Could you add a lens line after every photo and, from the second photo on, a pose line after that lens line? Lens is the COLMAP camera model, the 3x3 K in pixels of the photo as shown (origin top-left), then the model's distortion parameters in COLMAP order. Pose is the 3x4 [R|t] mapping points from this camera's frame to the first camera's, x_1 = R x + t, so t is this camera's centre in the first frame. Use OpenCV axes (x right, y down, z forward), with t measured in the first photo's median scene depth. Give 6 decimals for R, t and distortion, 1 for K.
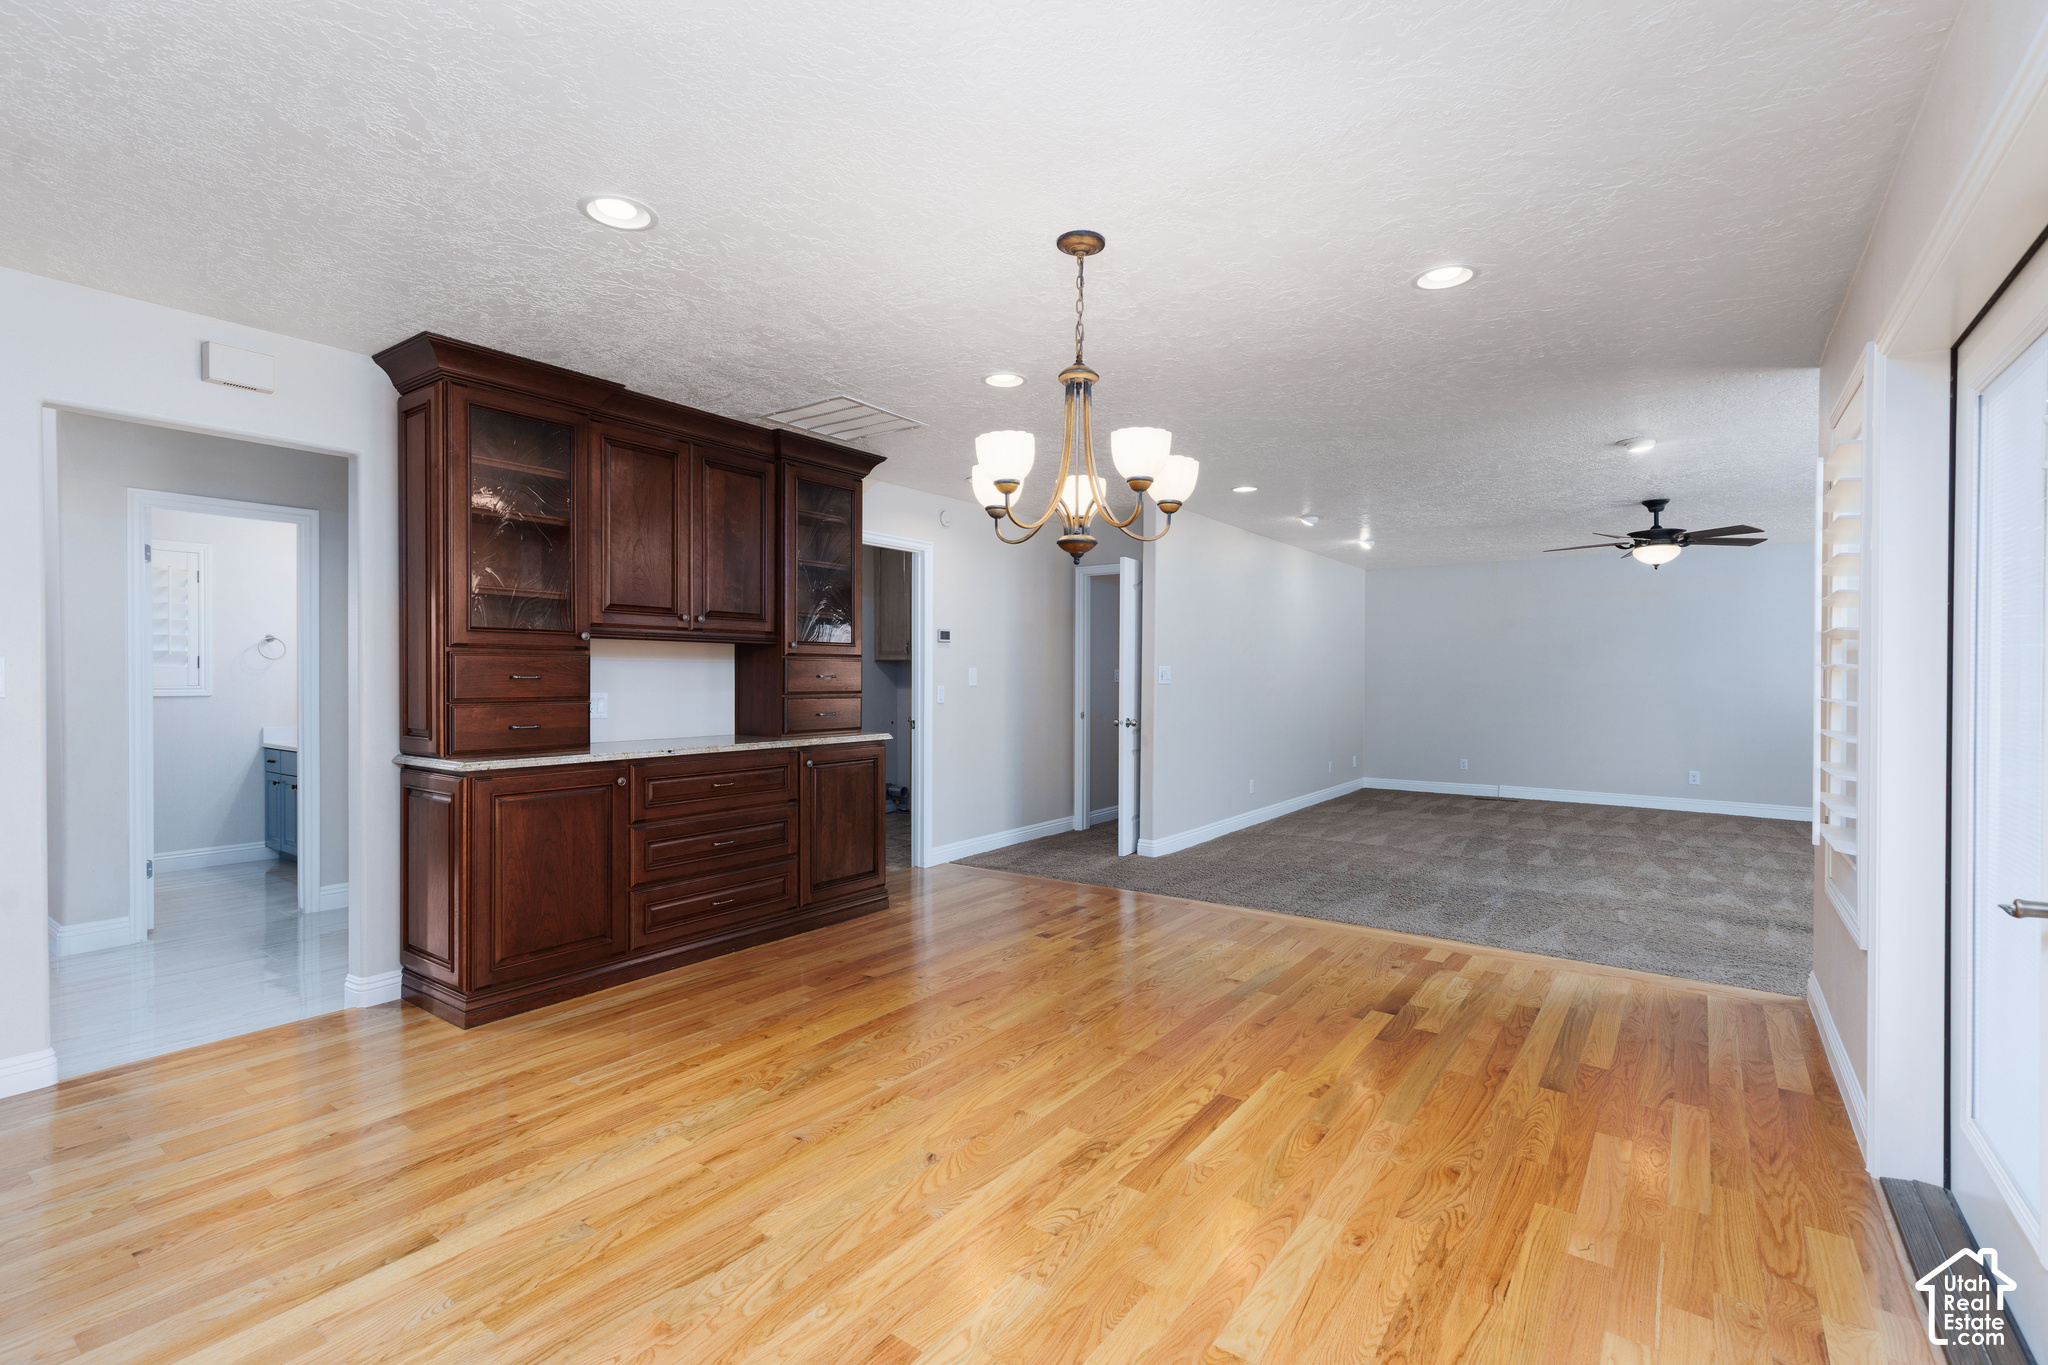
lens RADIAL K [[917.6, 0, 1044.7], [0, 917.6, 685.2], [0, 0, 1]] dist [0.010037, -0.001586]
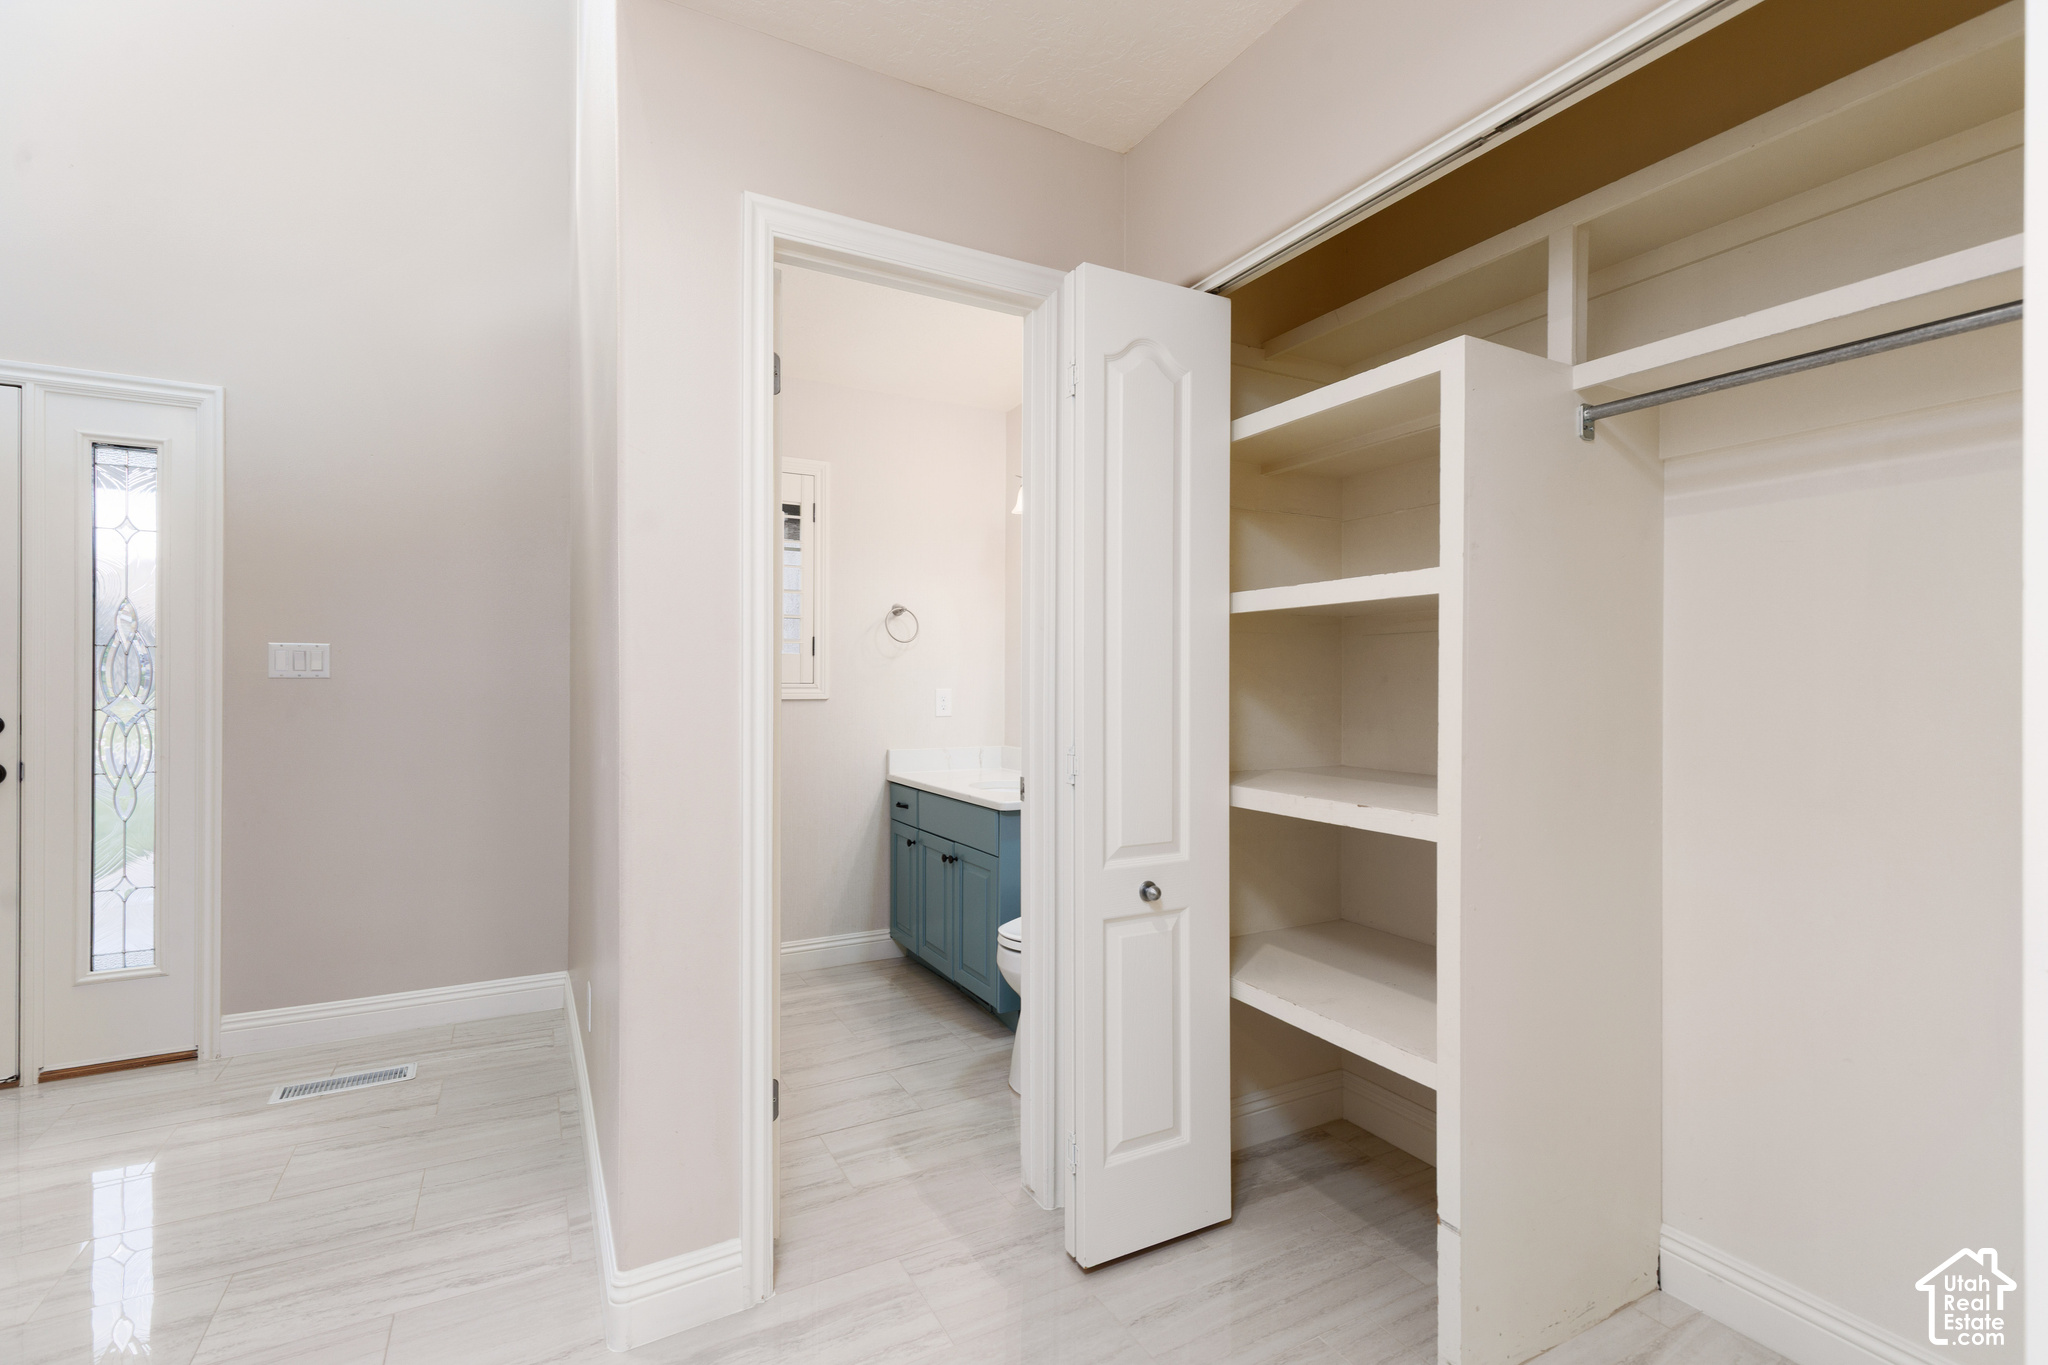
lens RADIAL K [[917.6, 0, 1029.4], [0, 917.6, 686.2], [0, 0, 1]] dist [0.010037, -0.001586]
pose [[0.896836, -0.003587, -0.442348, -0.487194], [-0.004864, 0.999827, -0.017968, 0.012782], [0.442336, 0.018266, 0.896663, 0.482825]]
